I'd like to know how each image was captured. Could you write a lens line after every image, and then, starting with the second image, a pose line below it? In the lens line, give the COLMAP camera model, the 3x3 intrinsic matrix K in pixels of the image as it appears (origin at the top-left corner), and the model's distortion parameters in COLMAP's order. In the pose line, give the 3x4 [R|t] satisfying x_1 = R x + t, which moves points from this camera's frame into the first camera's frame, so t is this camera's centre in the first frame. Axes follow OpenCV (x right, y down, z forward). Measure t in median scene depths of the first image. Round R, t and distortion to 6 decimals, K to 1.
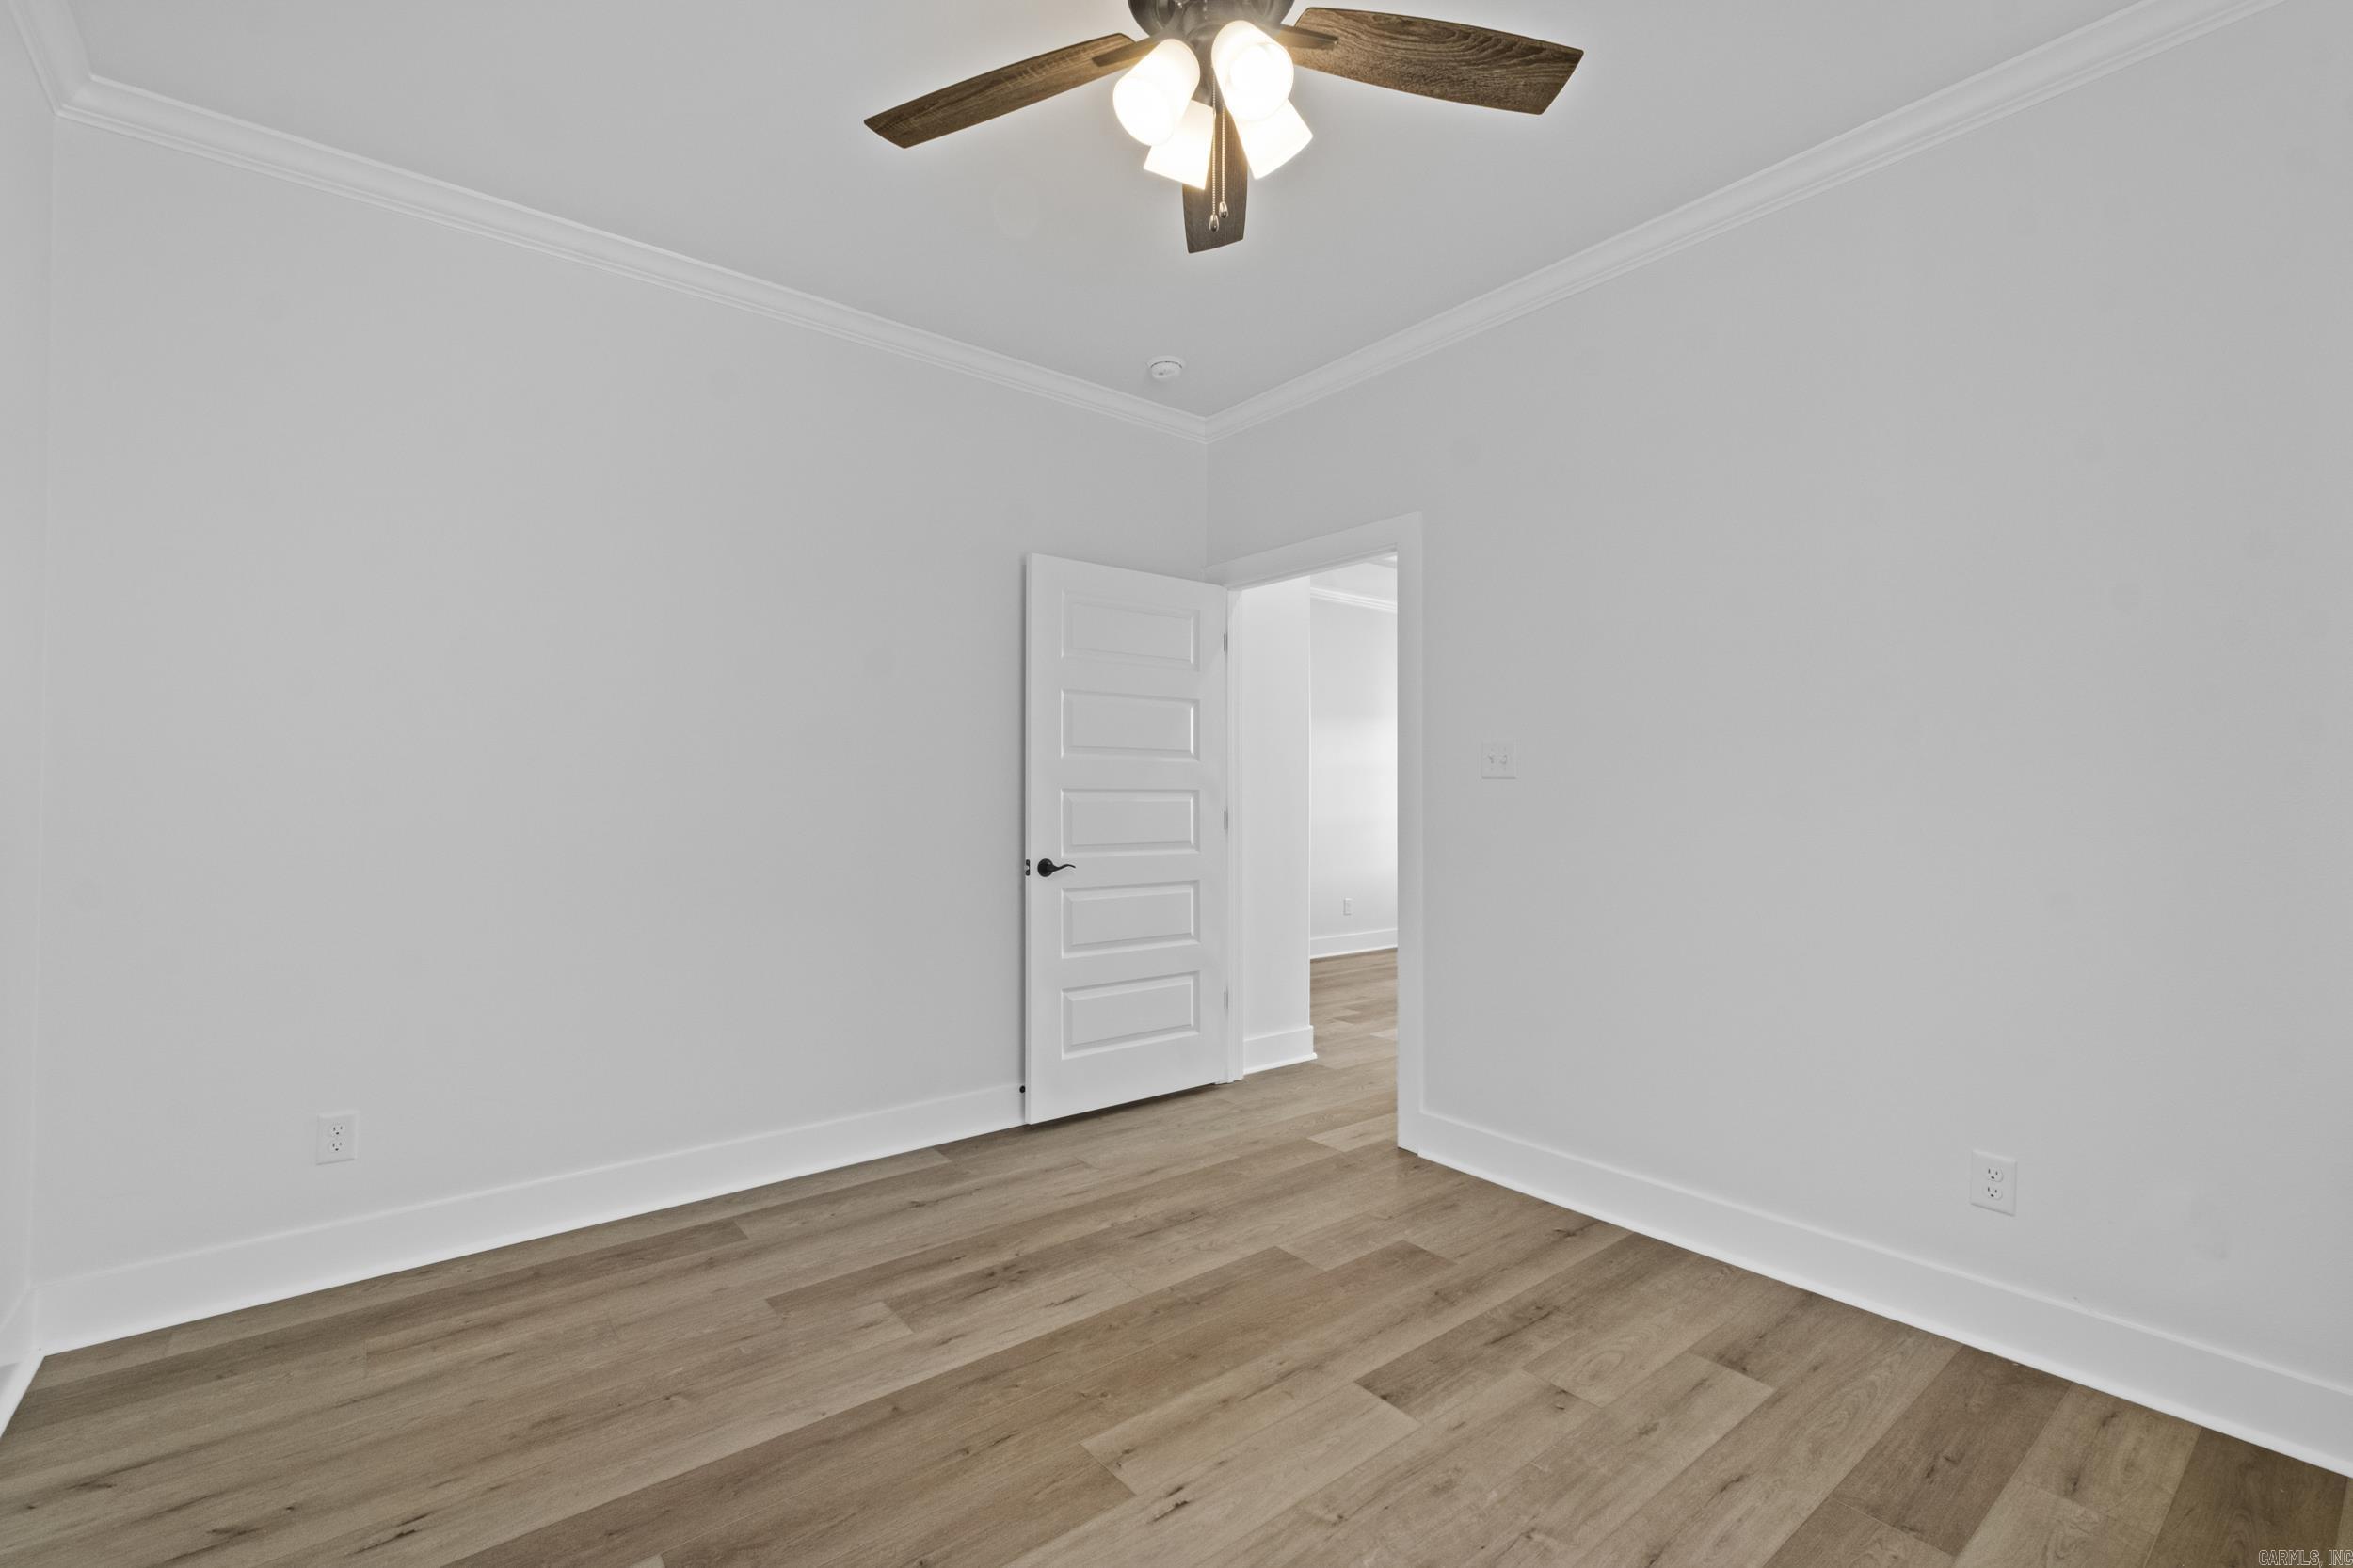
lens RADIAL K [[1026.3, 0, 1173.1], [0, 1026.3, 789.4], [0, 0, 1]] dist [0.006529, -0.000895]
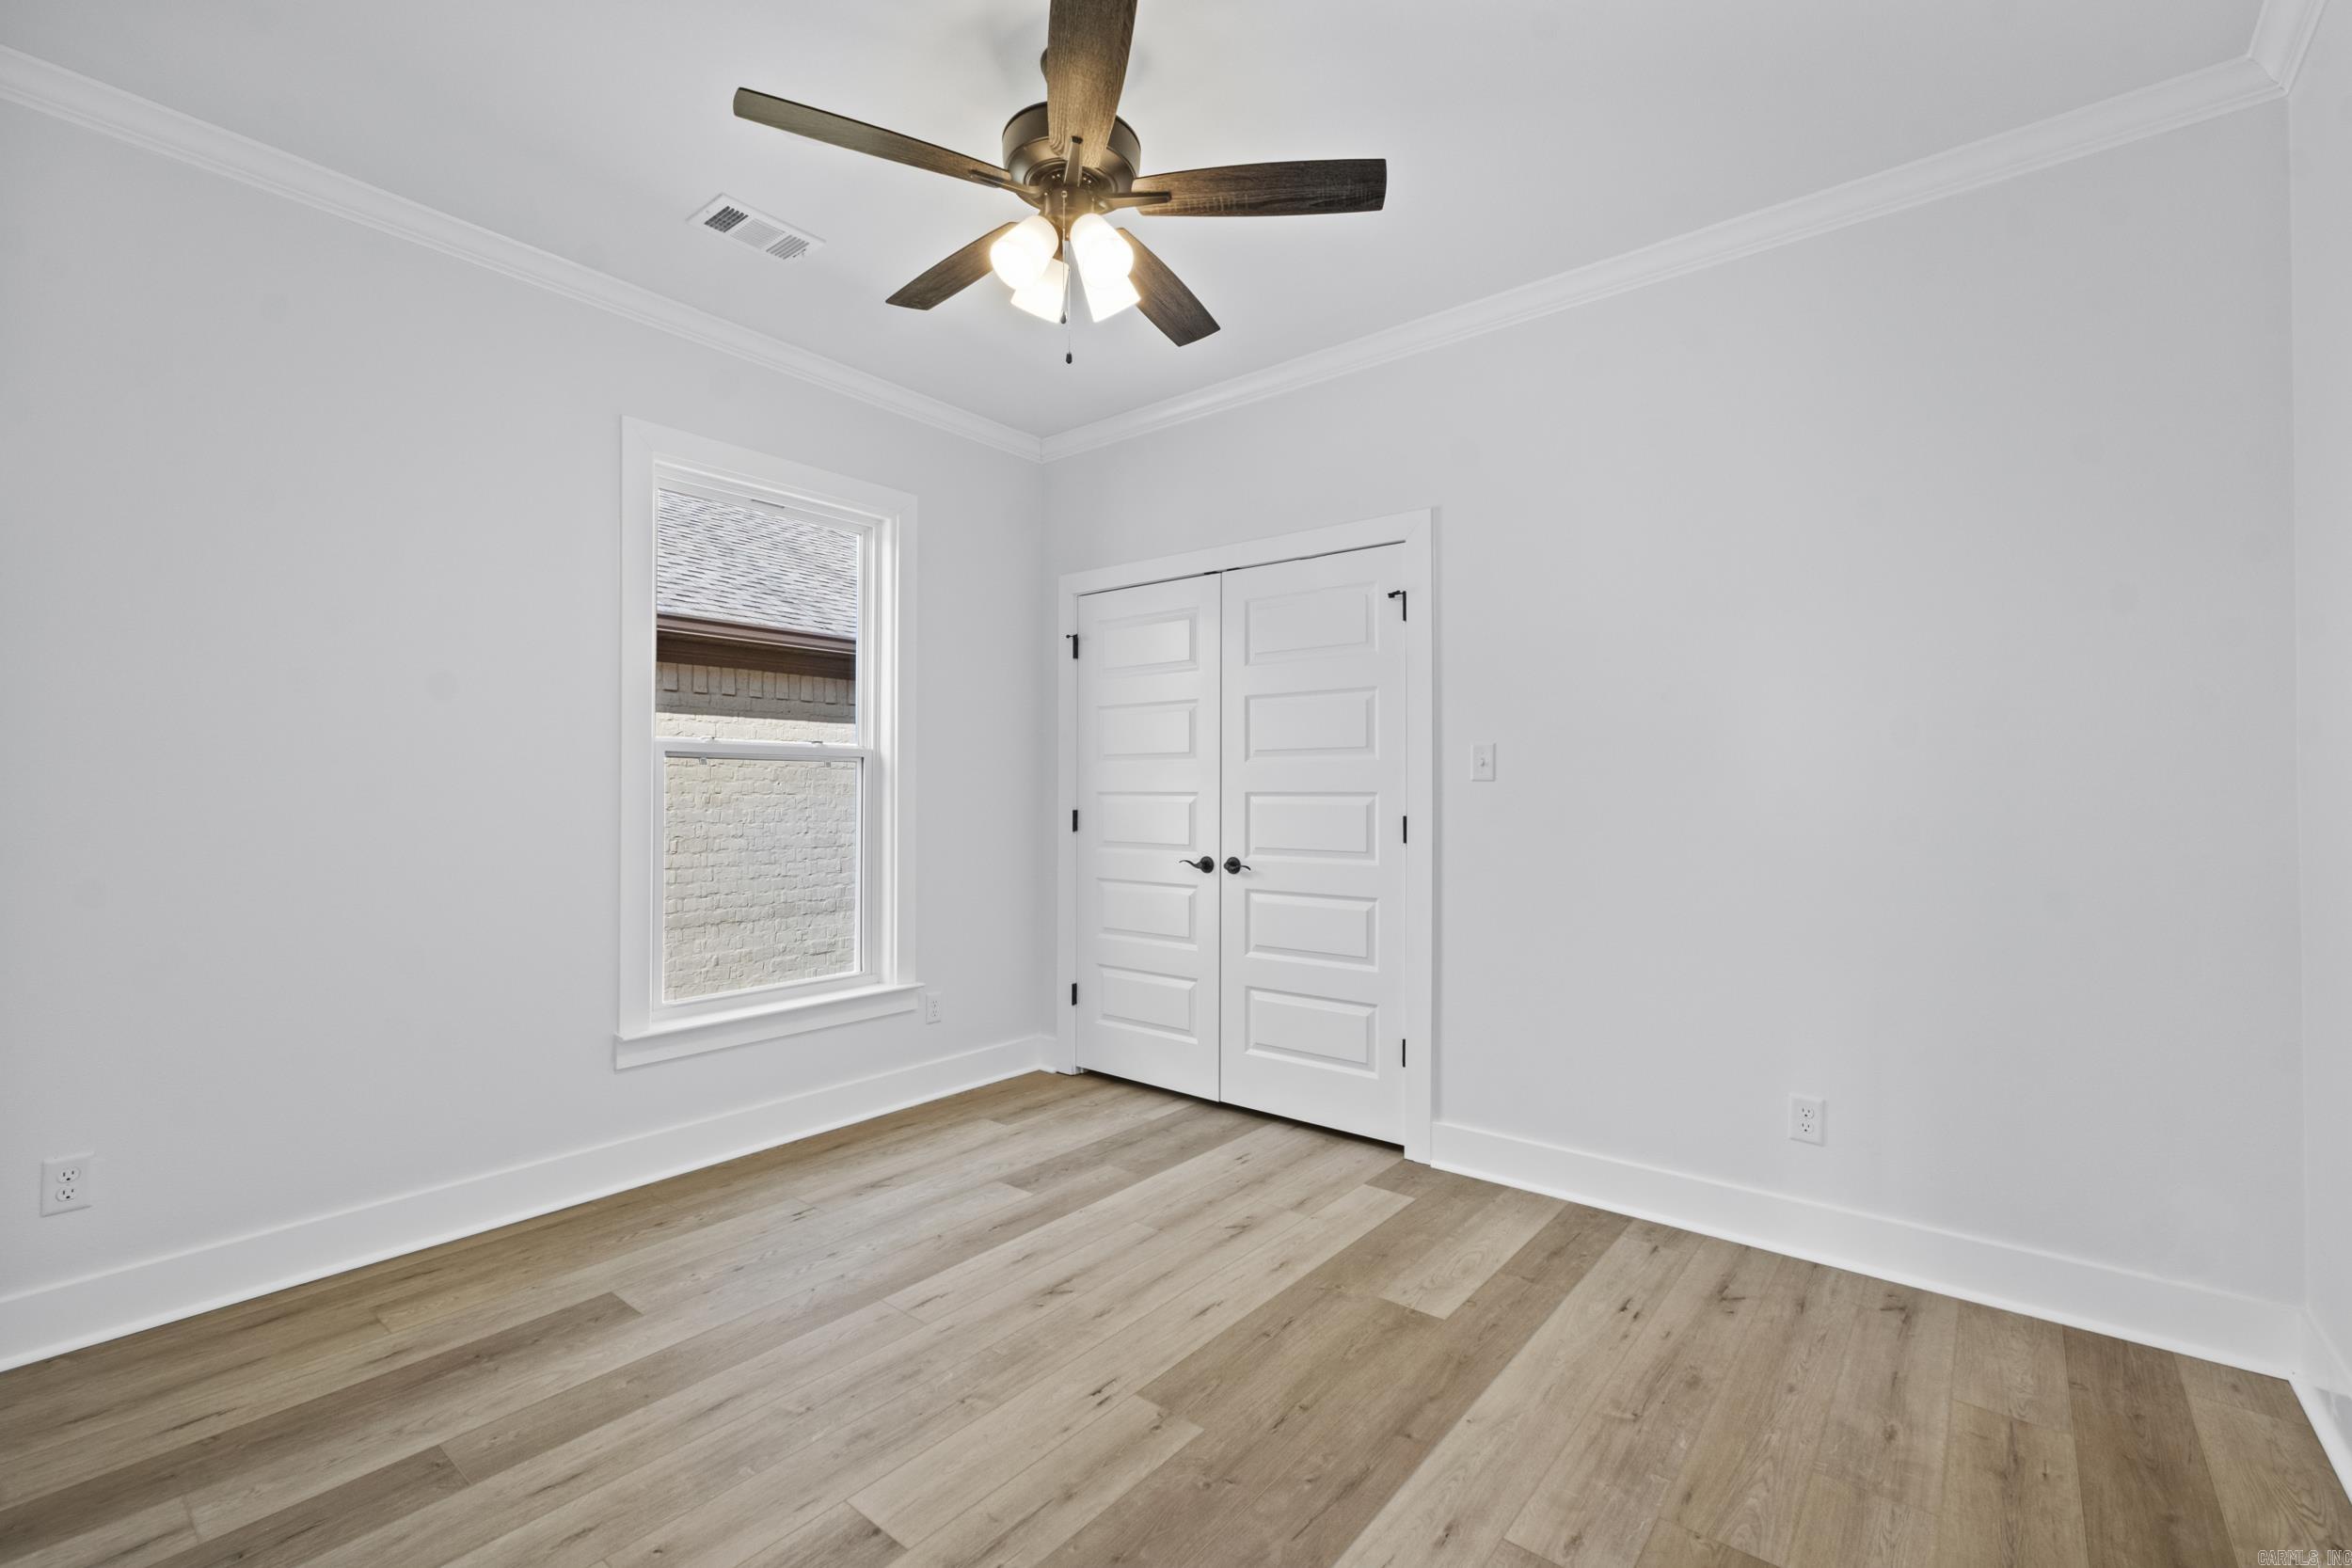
lens RADIAL K [[1025.7, 0, 1175.5], [0, 1025.7, 782.3], [0, 0, 1]] dist [0.006529, -0.000895]
pose [[-0.977027, -0.003380, -0.213091, 0.155026], [0.000194, 0.999860, -0.016748, 0.003627], [0.213118, -0.016405, -0.976889, 1.946355]]
